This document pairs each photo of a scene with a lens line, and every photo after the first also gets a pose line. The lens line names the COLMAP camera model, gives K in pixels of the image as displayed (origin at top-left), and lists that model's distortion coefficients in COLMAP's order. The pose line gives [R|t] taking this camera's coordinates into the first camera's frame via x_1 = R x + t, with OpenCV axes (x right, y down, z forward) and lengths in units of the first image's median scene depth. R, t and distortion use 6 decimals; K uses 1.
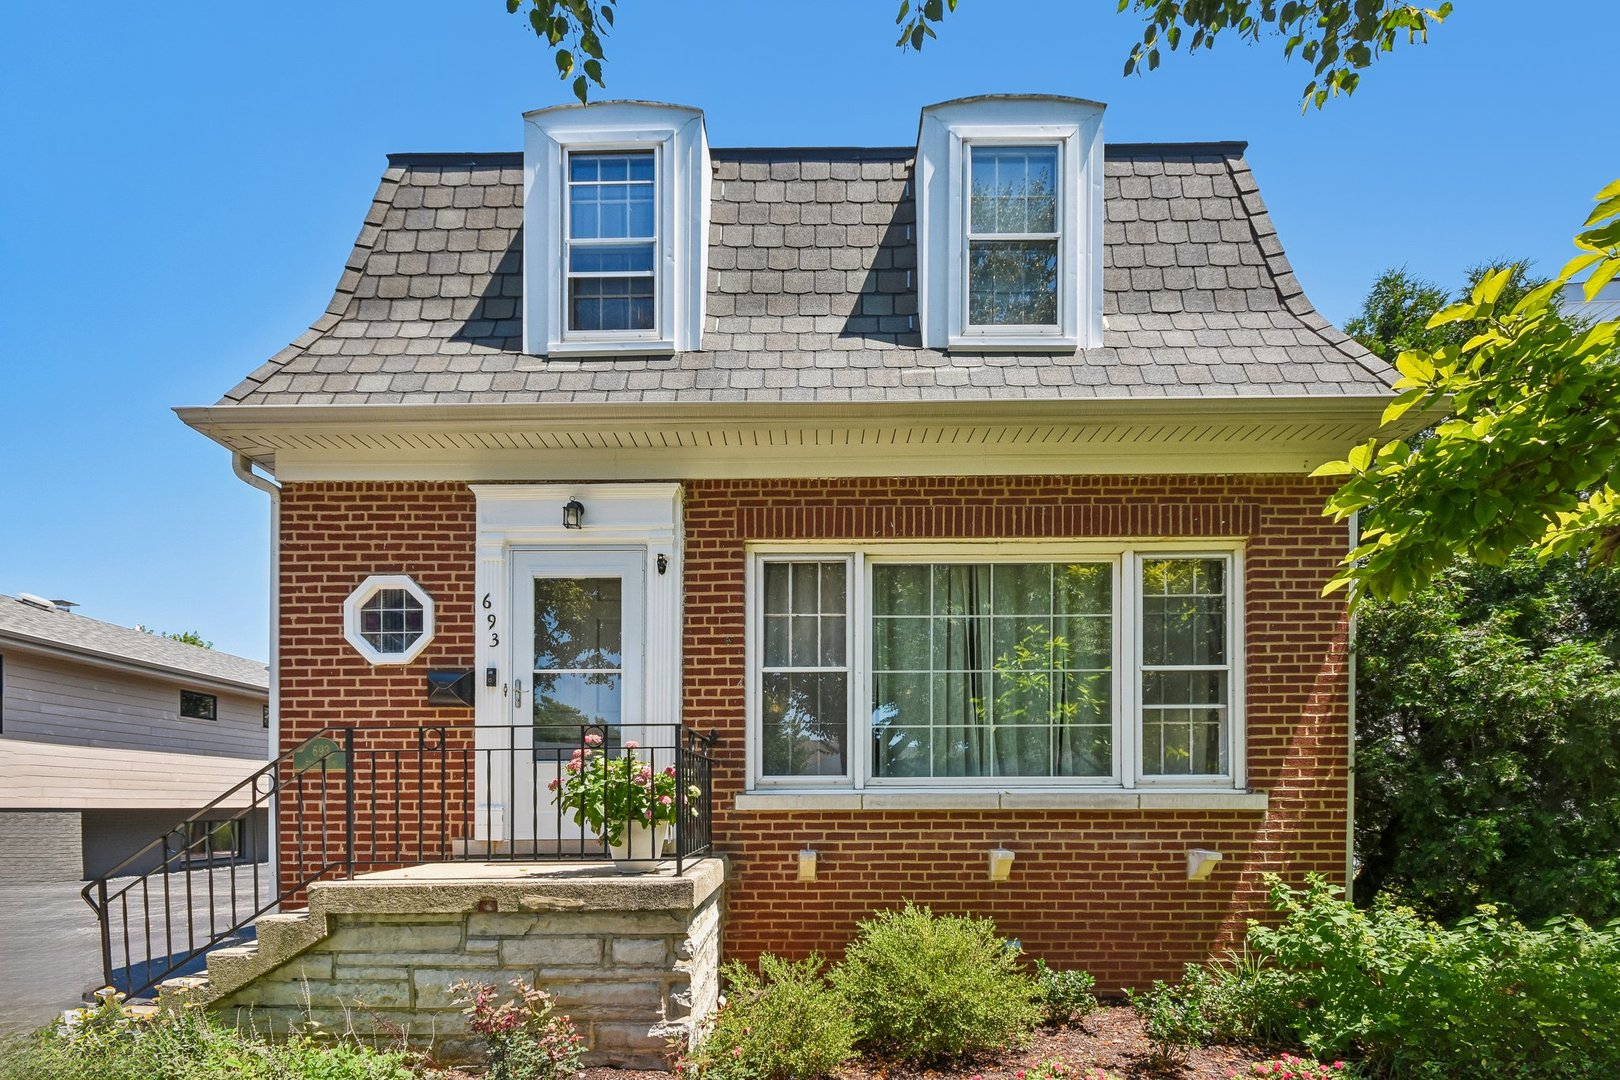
lens RADIAL K [[683.9, 0, 751.0], [0, 683.9, 537.4], [0, 0, 1]] dist [0.002058, -0.000635]
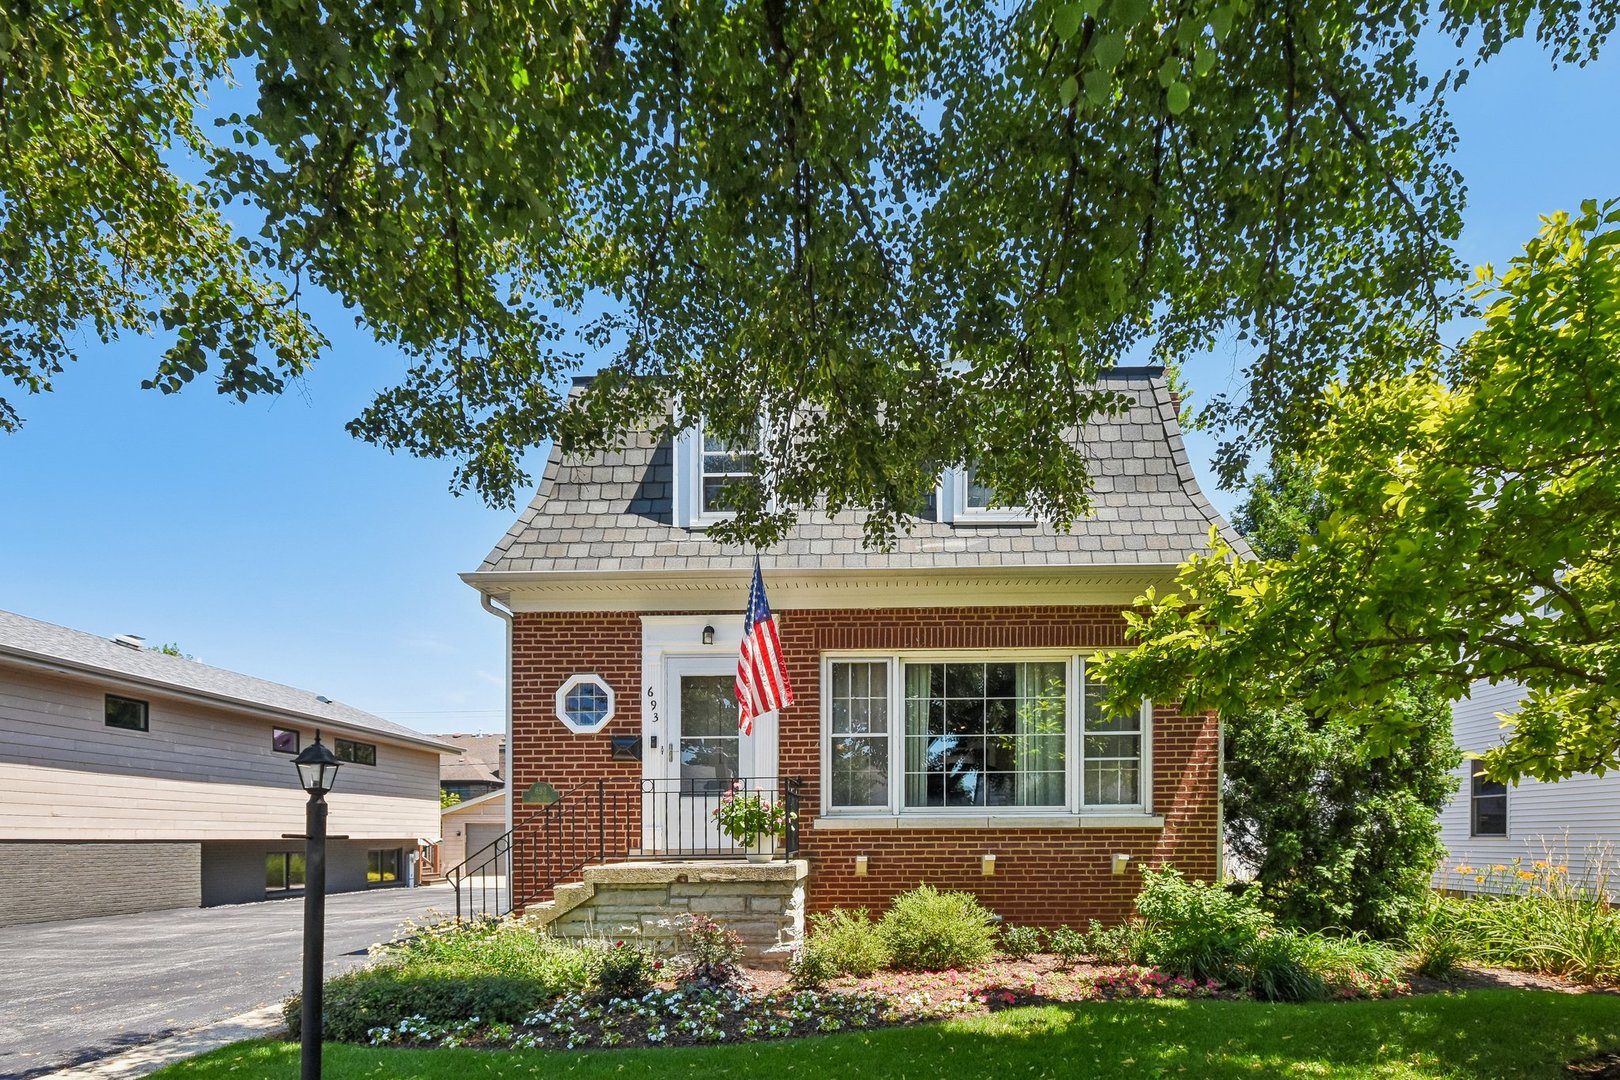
lens RADIAL K [[741.2, 0, 814.6], [0, 741.2, 540.2], [0, 0, 1]] dist [0.000105, -0.000876]
pose [[0.999969, -0.001112, 0.007786, -0.033293], [0.001199, 0.999937, -0.011174, -0.221189], [-0.007773, 0.011183, 0.999907, -0.644011]]
